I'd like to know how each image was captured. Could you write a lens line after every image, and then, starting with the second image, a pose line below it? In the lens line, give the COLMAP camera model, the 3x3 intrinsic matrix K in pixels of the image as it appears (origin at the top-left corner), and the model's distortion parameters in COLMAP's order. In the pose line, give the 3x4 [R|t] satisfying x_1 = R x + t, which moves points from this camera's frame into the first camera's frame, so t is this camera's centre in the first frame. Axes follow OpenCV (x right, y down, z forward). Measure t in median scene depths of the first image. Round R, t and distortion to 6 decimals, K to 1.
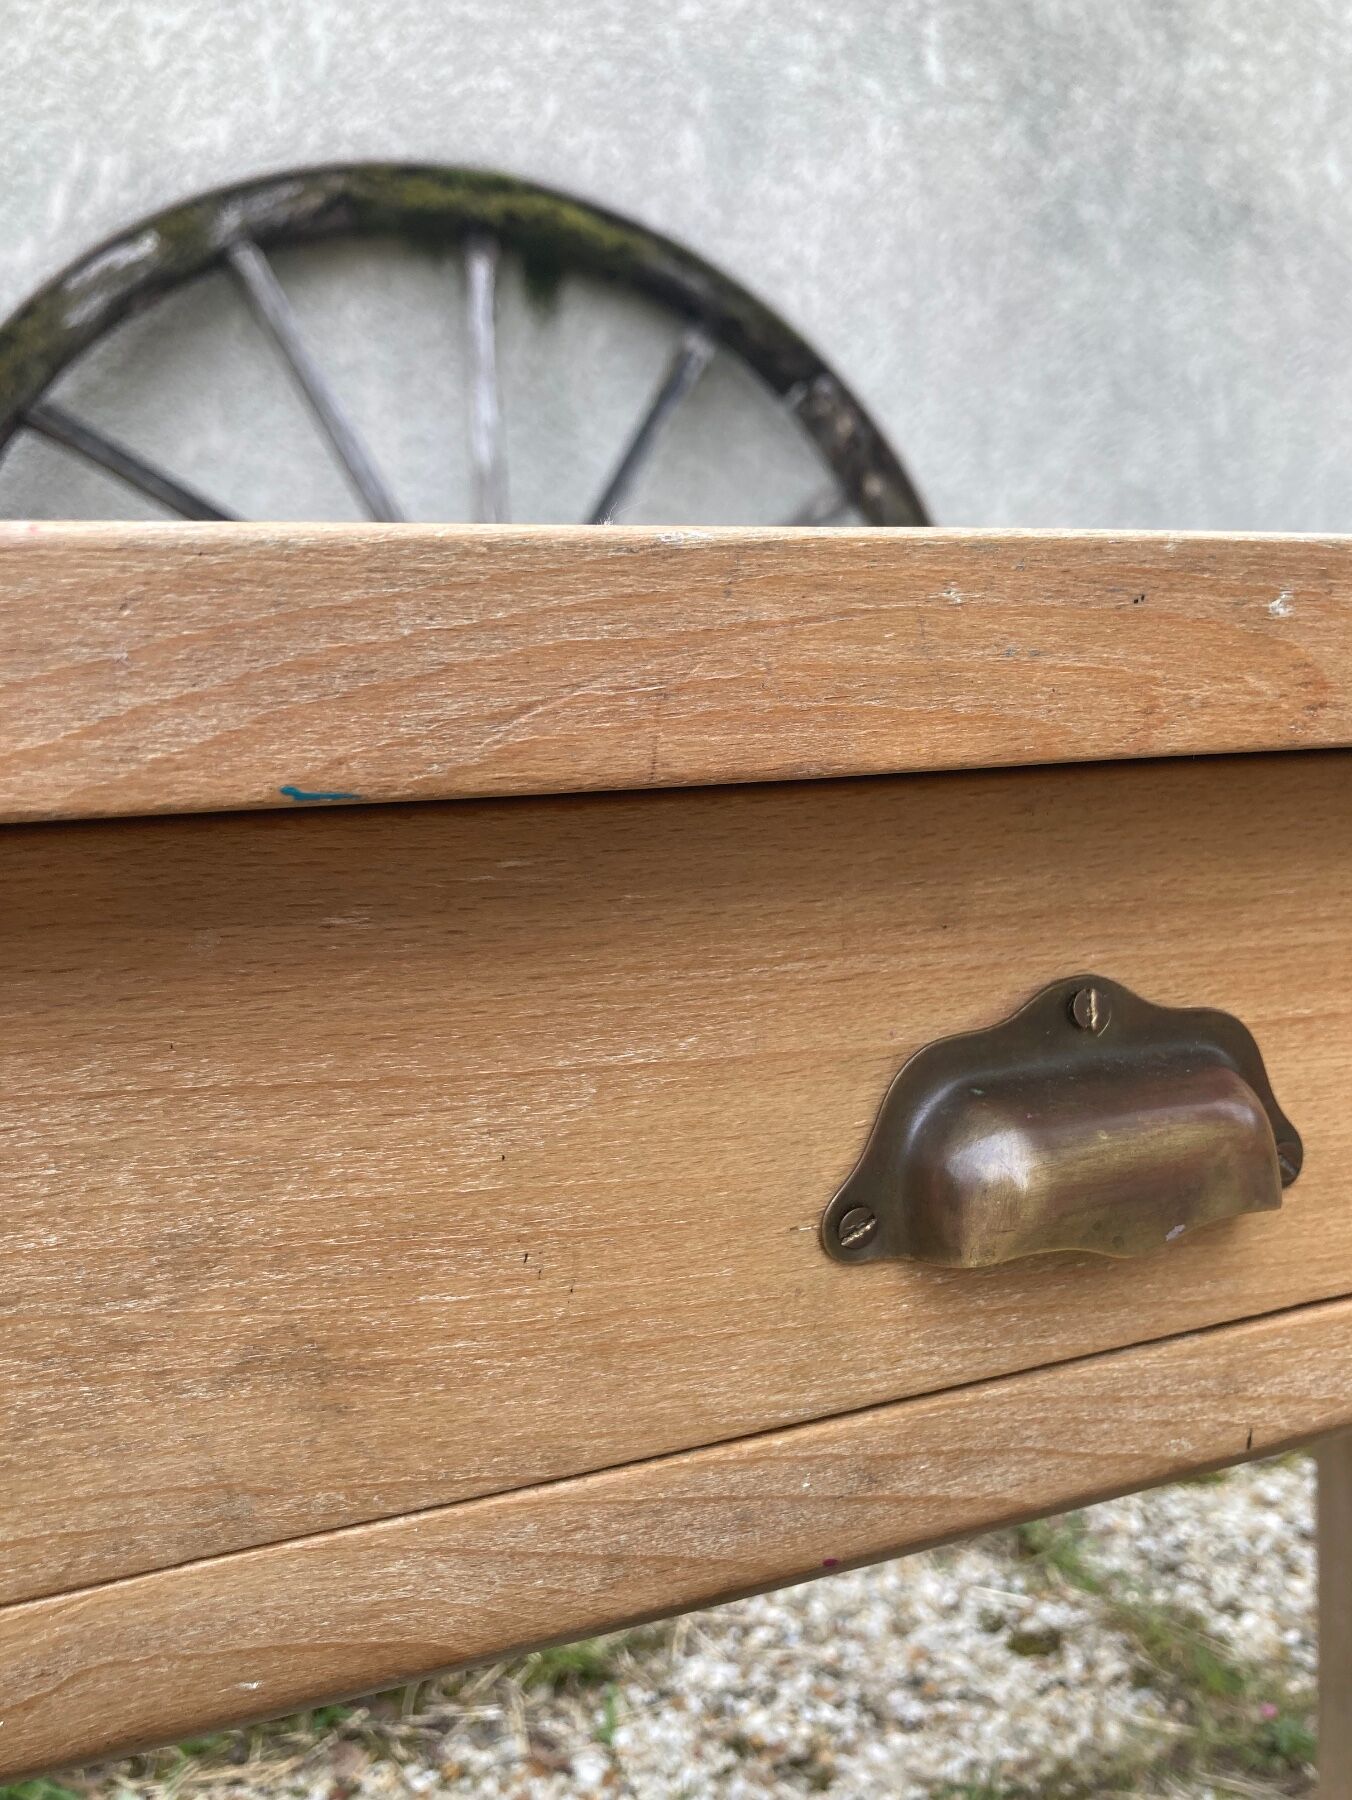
lens RADIAL K [[1520.5, 0, 680.4], [0, 1520.5, 890.8], [0, 0, 1]] dist [0.018006, -0.023545]
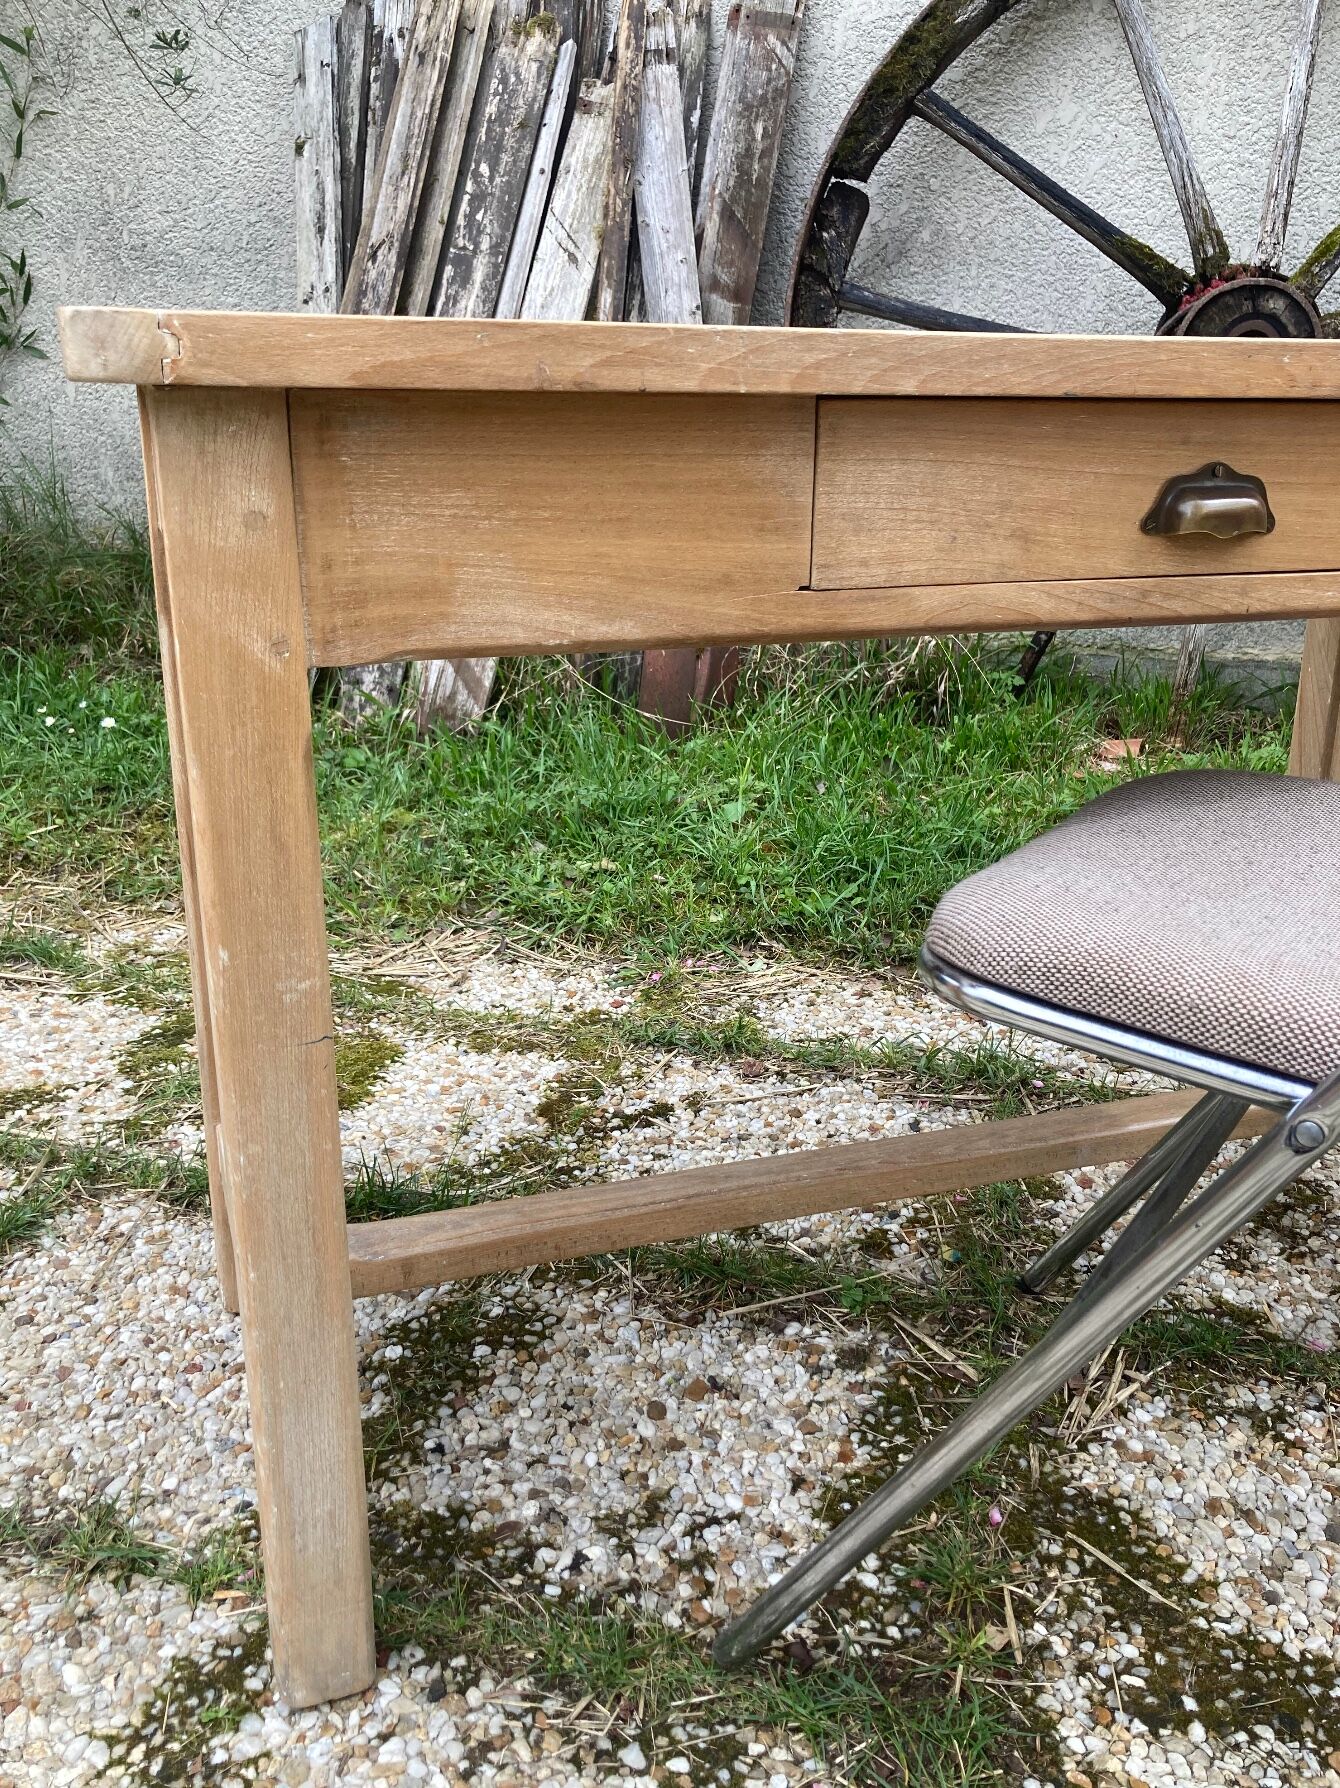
lens RADIAL K [[1510.3, 0, 665.6], [0, 1510.3, 875.0], [0, 0, 1]] dist [0.018006, -0.023545]
pose [[0.806675, 0.239739, -0.540185, 0.500228], [-0.111847, 0.959438, 0.258782, 0.023625], [0.580314, -0.148335, 0.800770, -0.516531]]
